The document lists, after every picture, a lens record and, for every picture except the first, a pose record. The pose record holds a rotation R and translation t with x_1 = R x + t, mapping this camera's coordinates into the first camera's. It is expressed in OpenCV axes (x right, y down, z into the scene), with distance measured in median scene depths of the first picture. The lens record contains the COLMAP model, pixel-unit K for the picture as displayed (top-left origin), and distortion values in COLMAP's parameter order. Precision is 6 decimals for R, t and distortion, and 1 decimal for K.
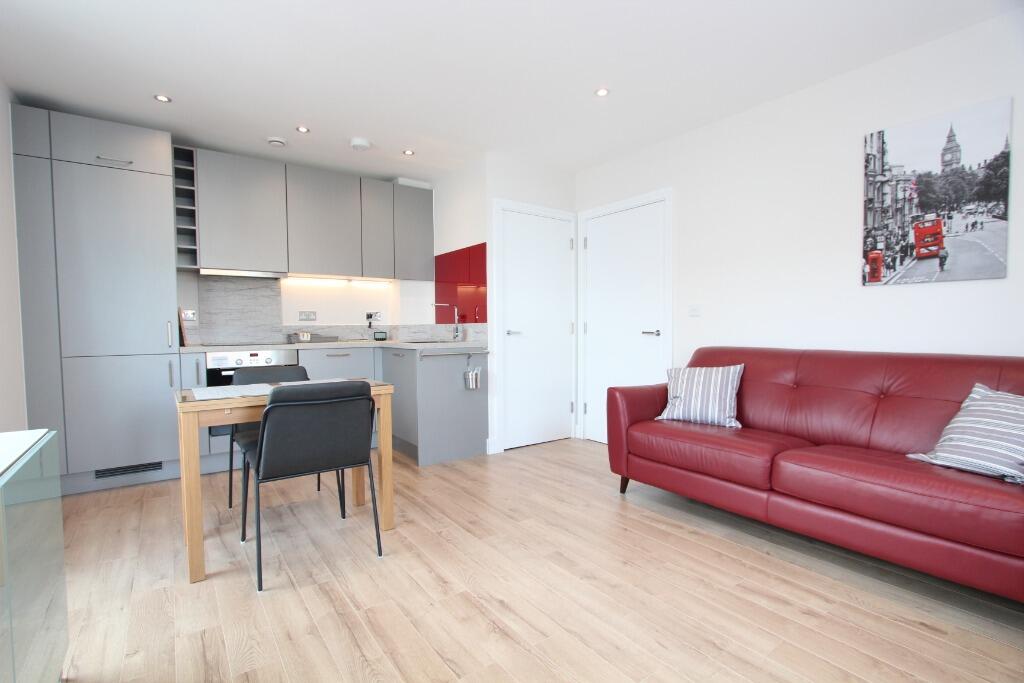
lens RADIAL K [[479.1, 0, 517.6], [0, 479.1, 344.9], [0, 0, 1]] dist [-0.014357, 0.000699]
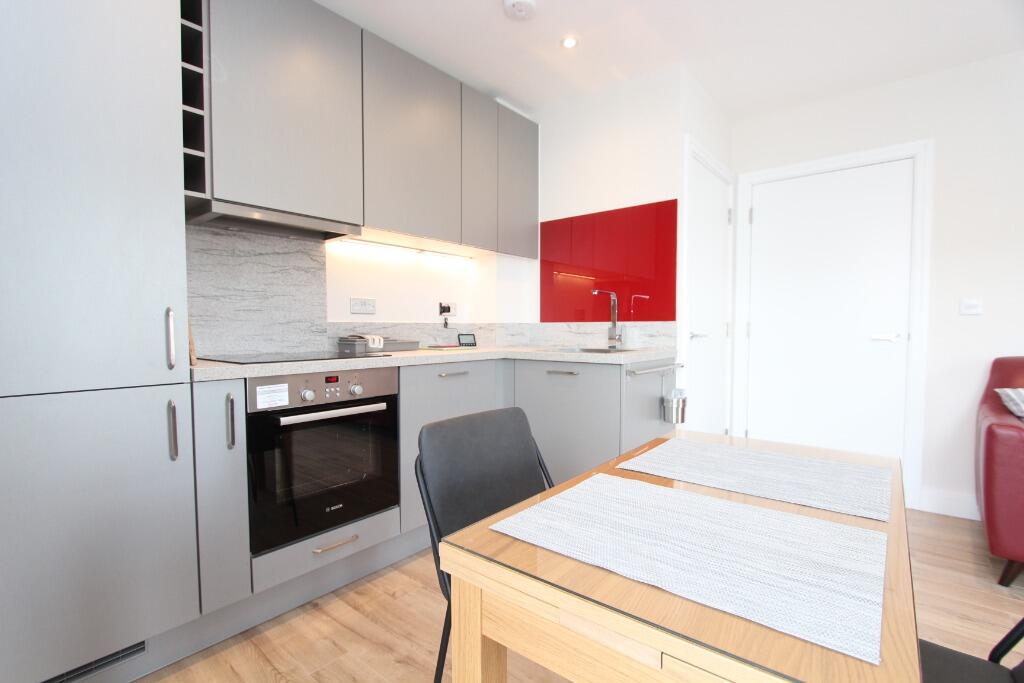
lens RADIAL K [[479.1, 0, 507.3], [0, 479.1, 342.1], [0, 0, 1]] dist [-0.014357, 0.000699]
pose [[0.966855, -0.000915, 0.255323, -0.424687], [0.003159, 0.999960, -0.008376, -0.011332], [-0.255305, 0.008905, 0.966820, 0.393022]]
